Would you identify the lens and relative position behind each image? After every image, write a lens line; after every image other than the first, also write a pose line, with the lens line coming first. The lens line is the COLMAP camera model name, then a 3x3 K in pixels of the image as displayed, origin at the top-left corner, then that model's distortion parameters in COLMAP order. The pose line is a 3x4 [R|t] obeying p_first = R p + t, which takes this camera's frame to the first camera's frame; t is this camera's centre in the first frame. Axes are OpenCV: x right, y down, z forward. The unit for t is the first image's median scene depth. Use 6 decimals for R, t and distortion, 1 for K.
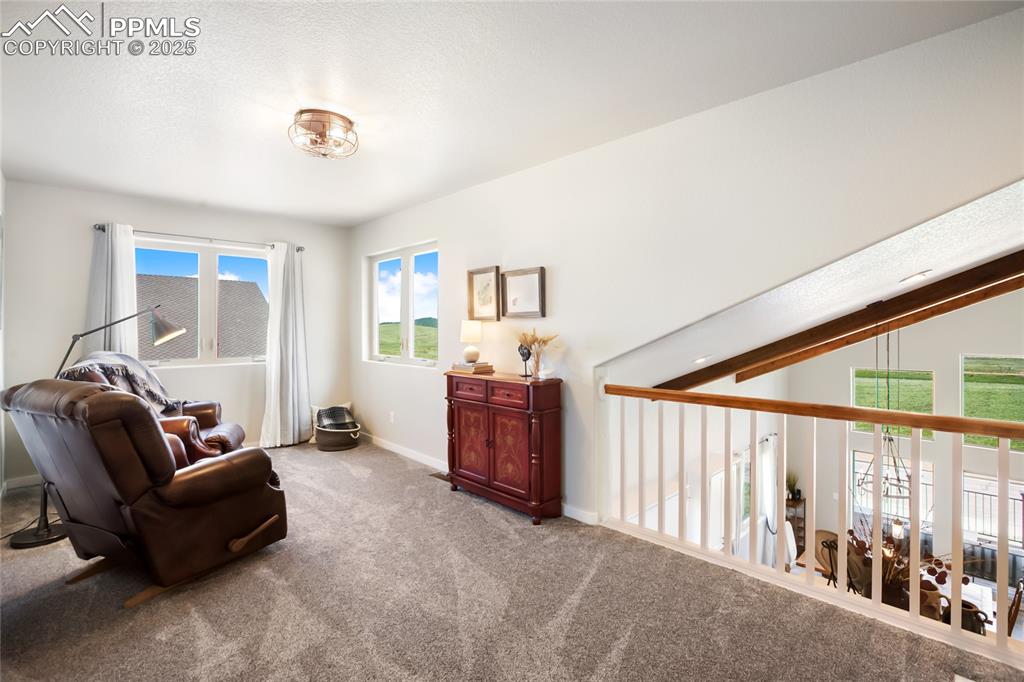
lens RADIAL K [[470.9, 0, 512.2], [0, 470.9, 331.9], [0, 0, 1]] dist [-0.027432, 0.002402]
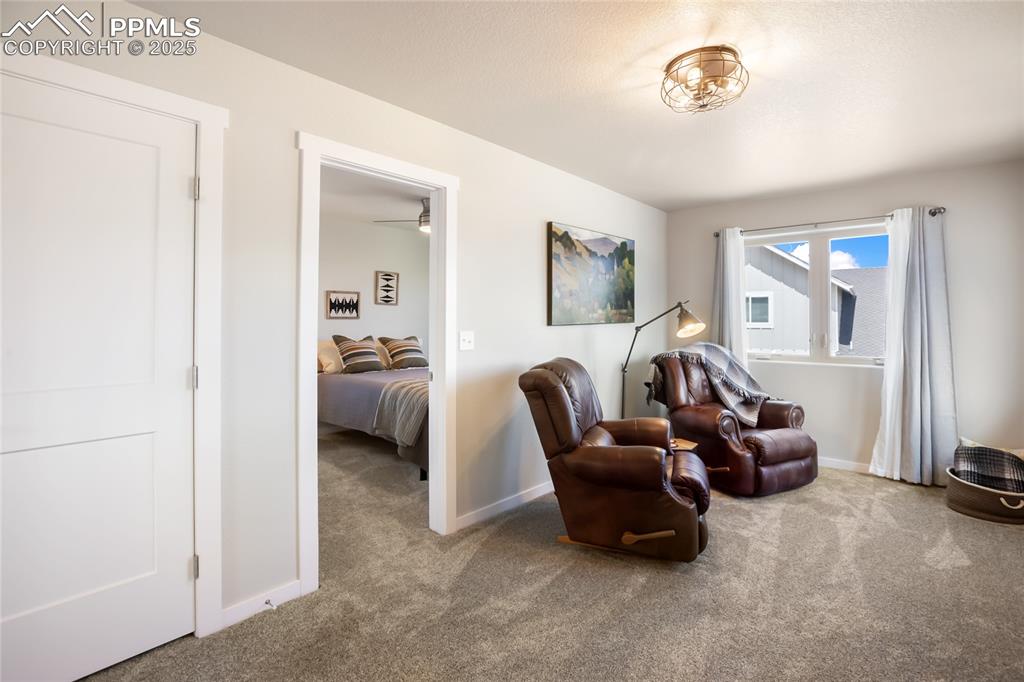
lens RADIAL K [[470.9, 0, 509.1], [0, 470.9, 324.2], [0, 0, 1]] dist [-0.027432, 0.002402]
pose [[0.090048, 0.008943, -0.995897, 0.235572], [-0.012688, 0.999889, 0.007831, -0.005416], [0.995857, 0.011931, 0.090152, 0.392207]]
